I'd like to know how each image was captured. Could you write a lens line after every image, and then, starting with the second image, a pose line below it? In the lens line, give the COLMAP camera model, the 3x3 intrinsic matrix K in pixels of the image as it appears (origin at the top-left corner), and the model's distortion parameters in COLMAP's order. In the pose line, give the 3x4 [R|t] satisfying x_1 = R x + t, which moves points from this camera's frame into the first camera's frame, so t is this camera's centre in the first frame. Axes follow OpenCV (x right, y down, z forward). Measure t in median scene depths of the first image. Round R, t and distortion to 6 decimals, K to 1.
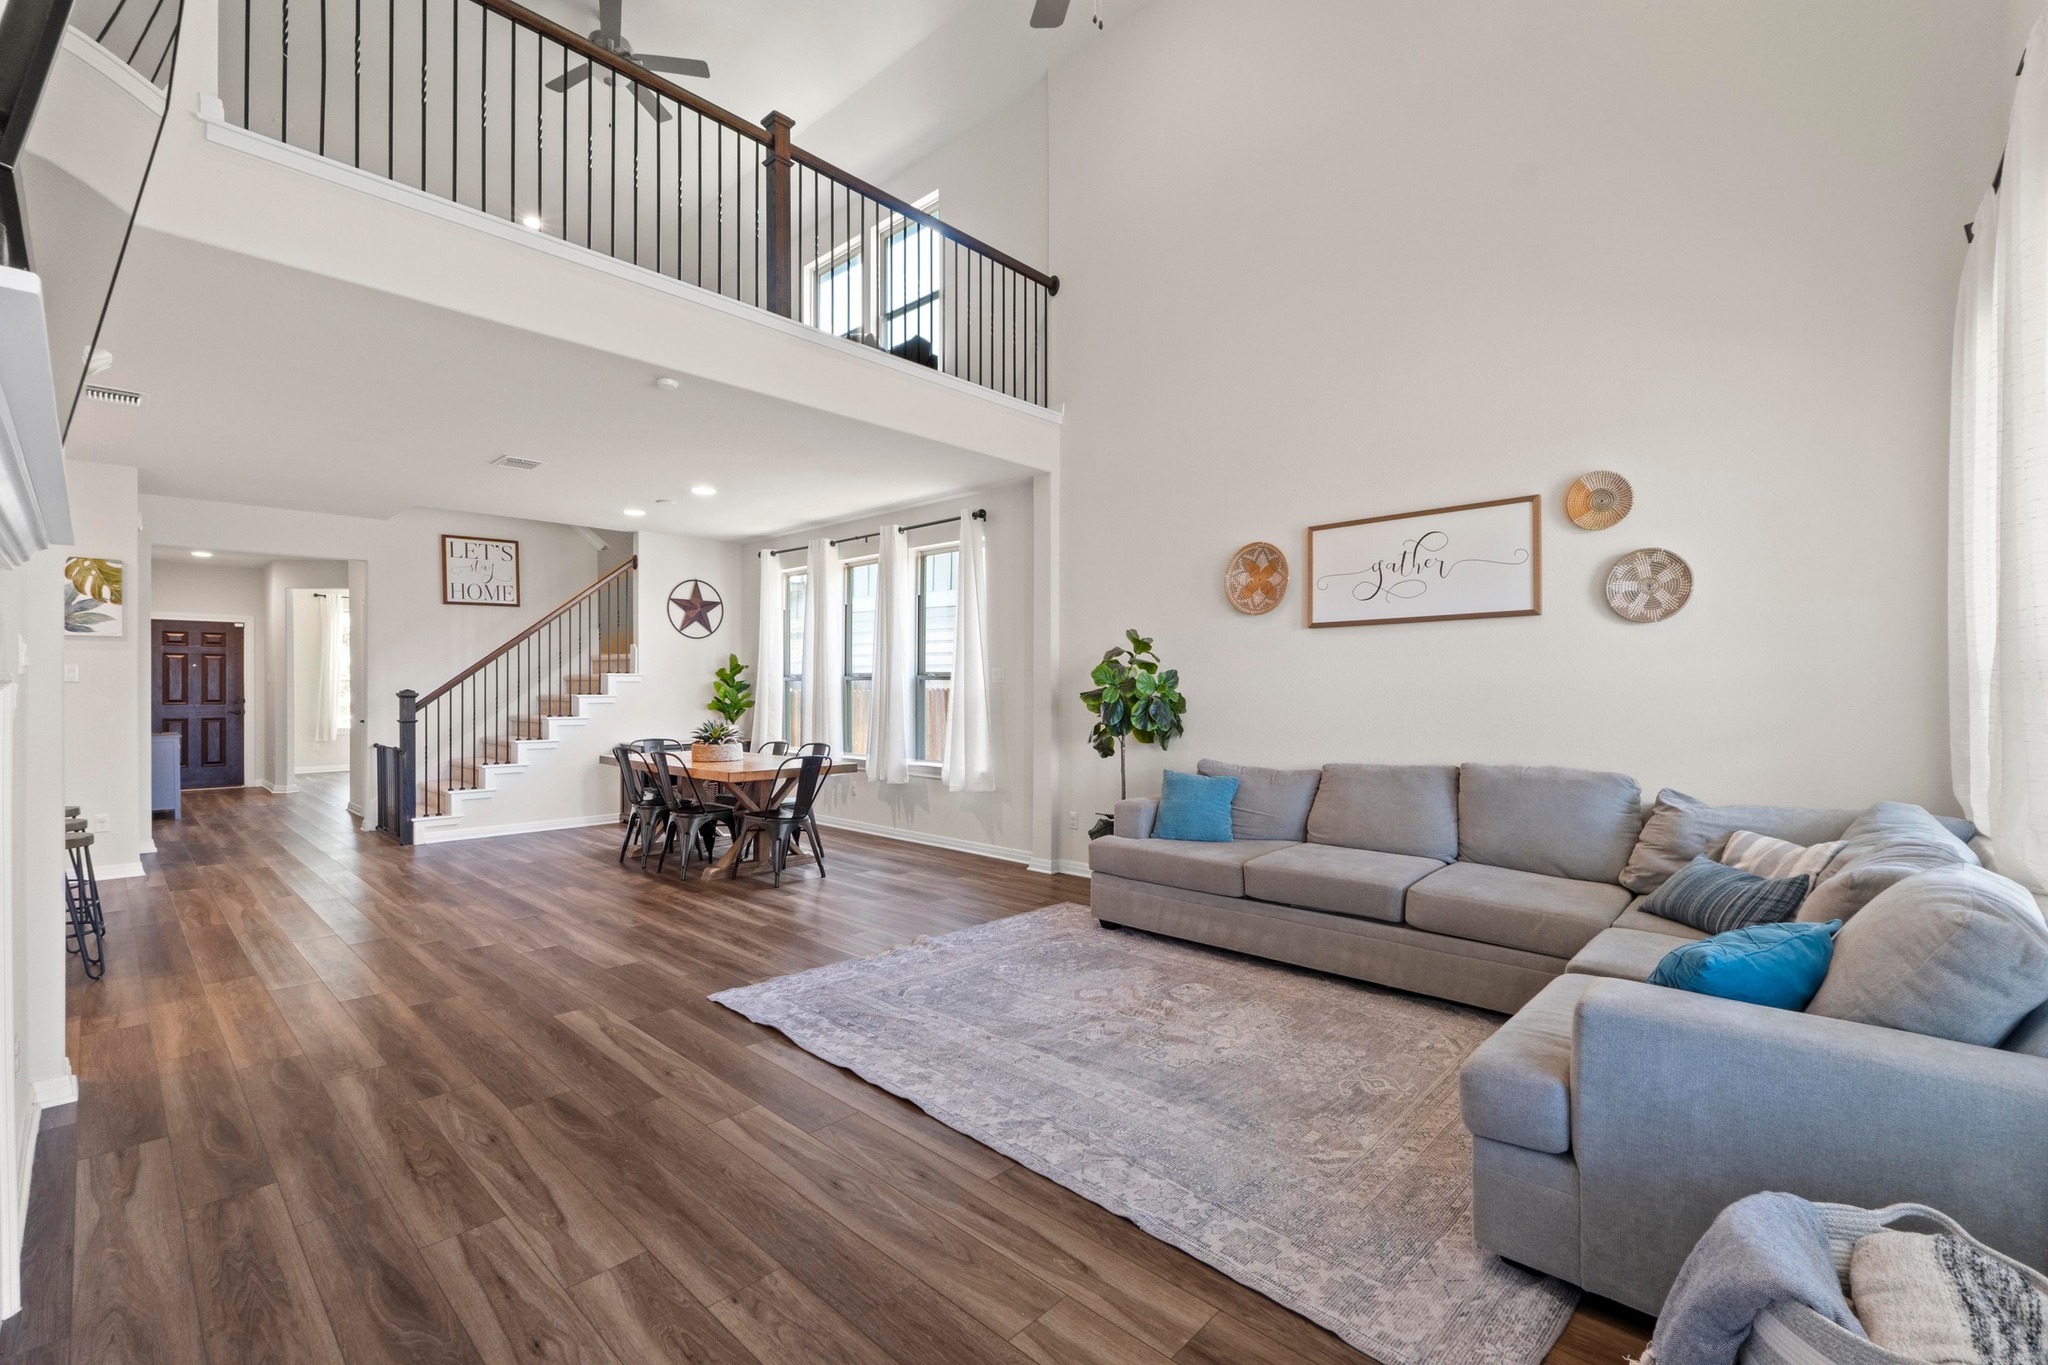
lens RADIAL K [[872.2, 0, 1012.9], [0, 872.2, 688.3], [0, 0, 1]] dist [-0.003902, -0.000405]
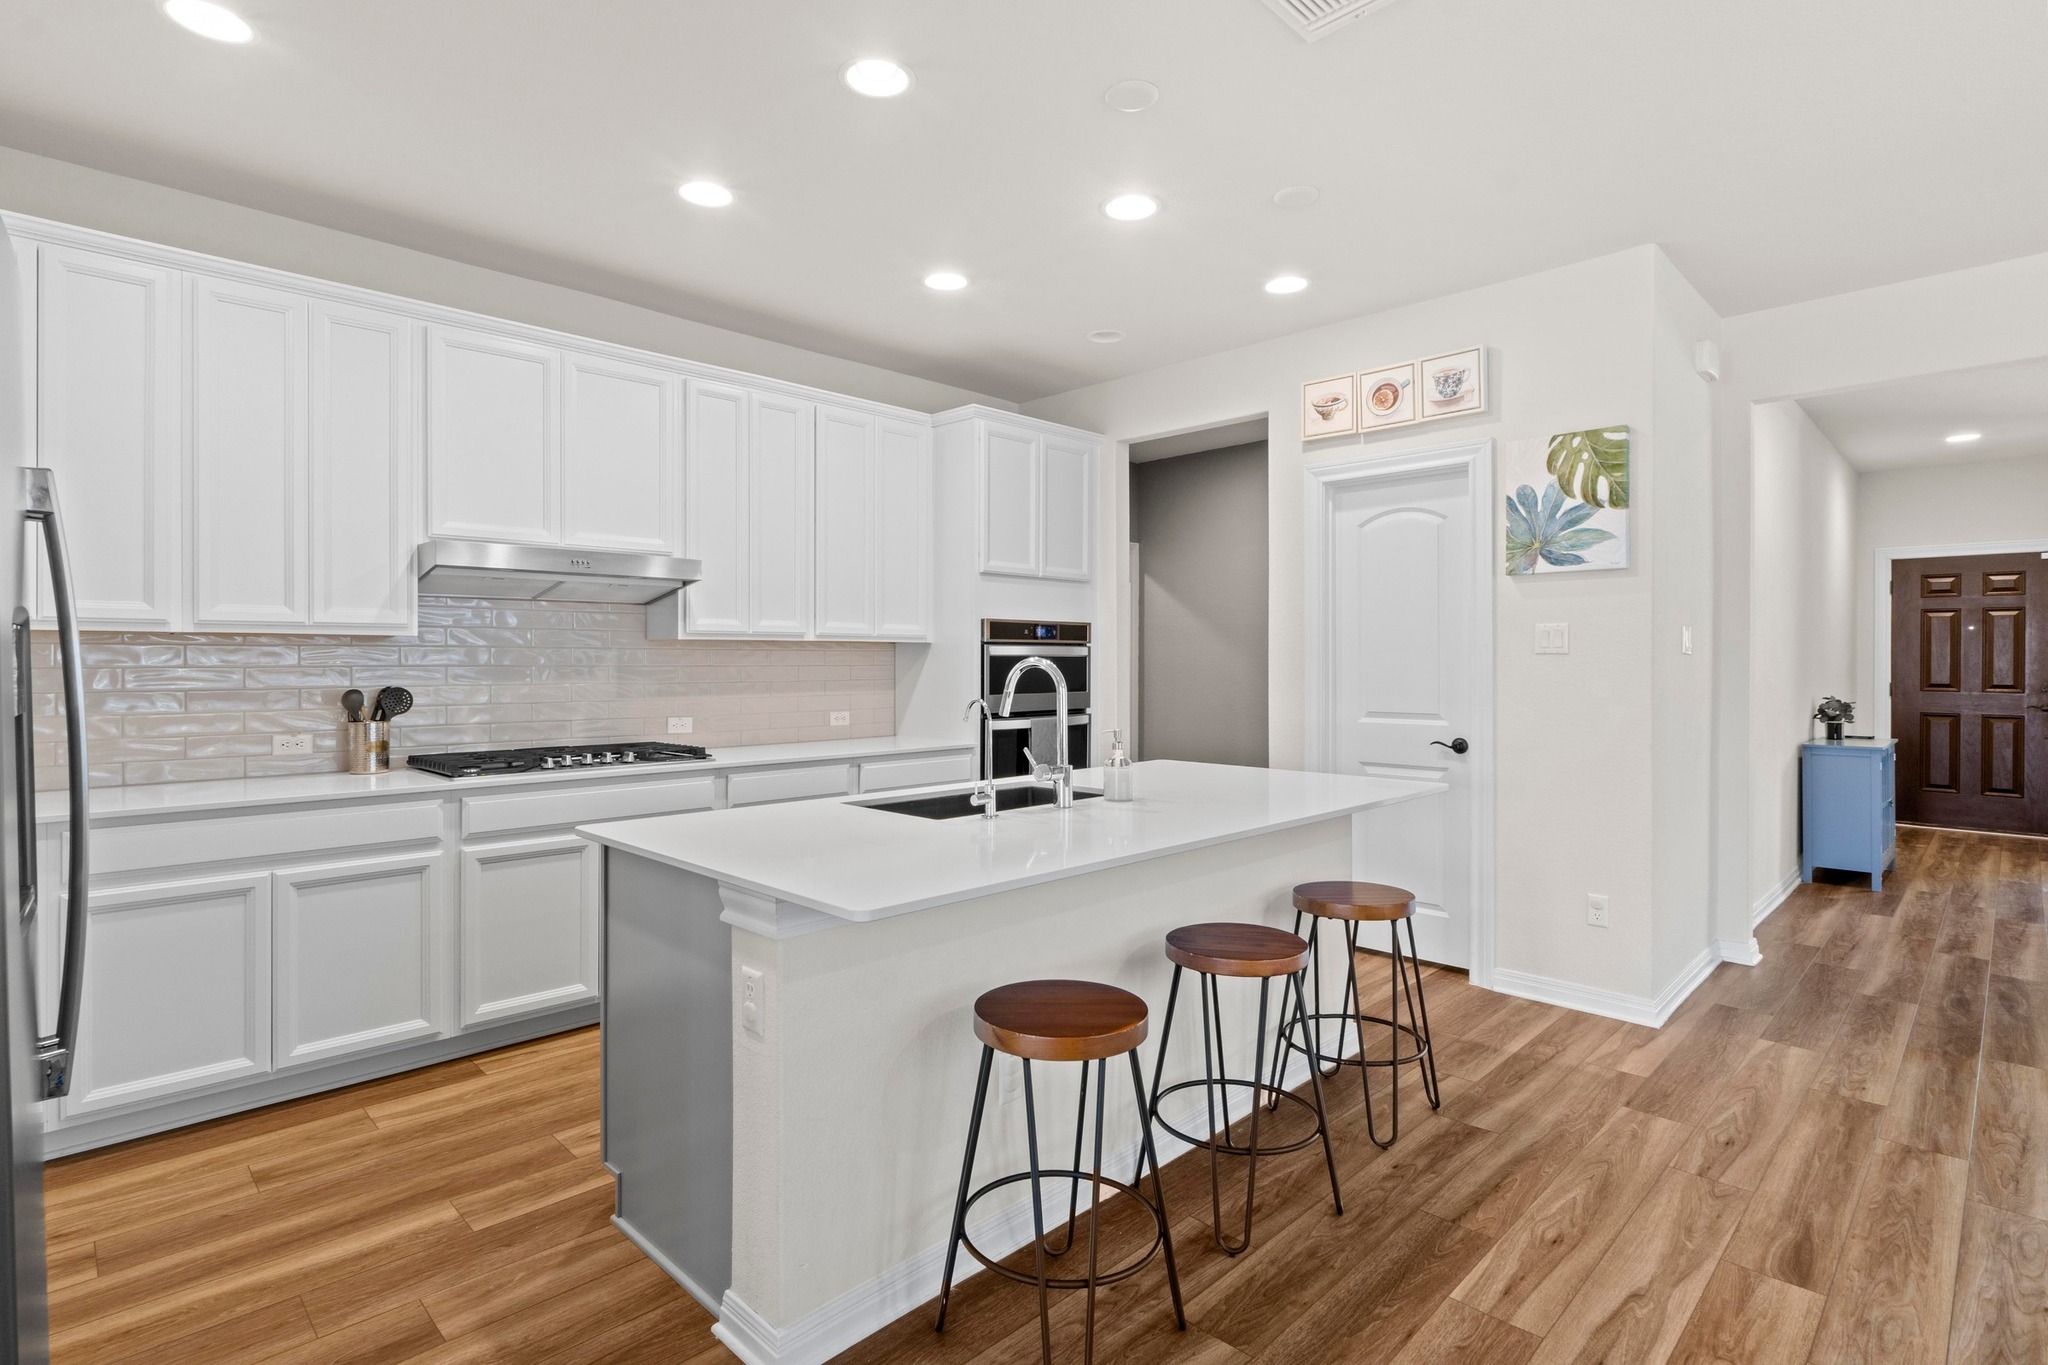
lens RADIAL K [[1002.2, 0, 1024.2], [0, 1002.2, 665.6], [0, 0, 1]] dist [-0.003857, -0.000813]
pose [[-0.029023, 0.005752, -0.999562, -0.325588], [-0.004463, 0.999973, 0.005884, -0.001441], [0.999569, 0.004632, -0.028996, 0.525122]]
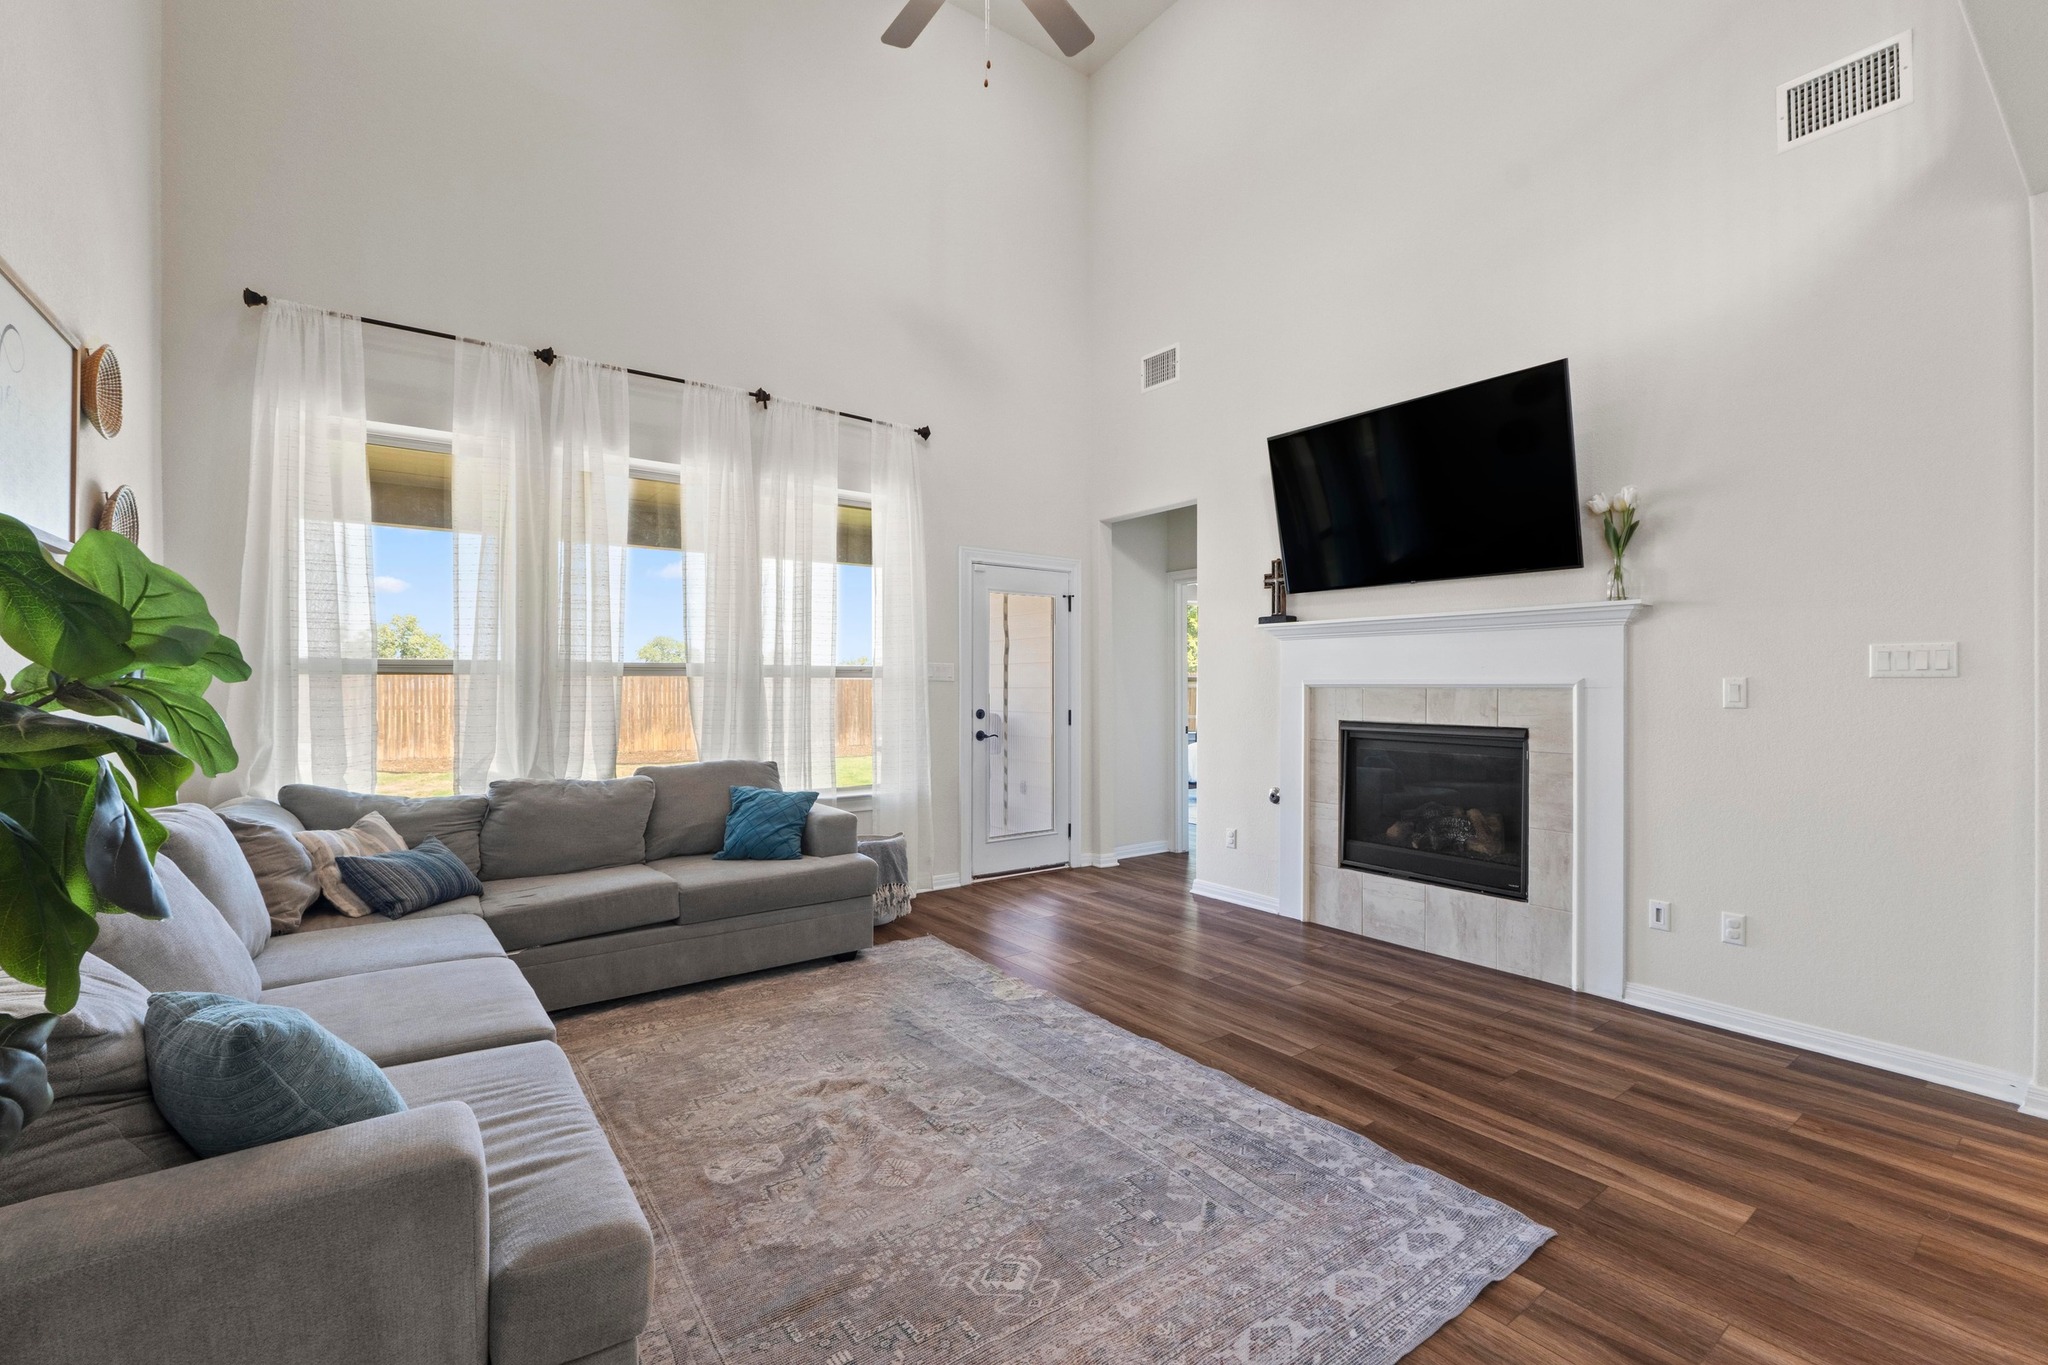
lens RADIAL K [[872.2, 0, 1012.9], [0, 872.2, 688.3], [0, 0, 1]] dist [-0.003902, -0.000405]
pose [[-0.983220, -0.003041, 0.182397, -0.052027], [-0.001937, 0.999979, 0.006230, -0.002129], [-0.182412, 0.005772, -0.983205, 0.809602]]
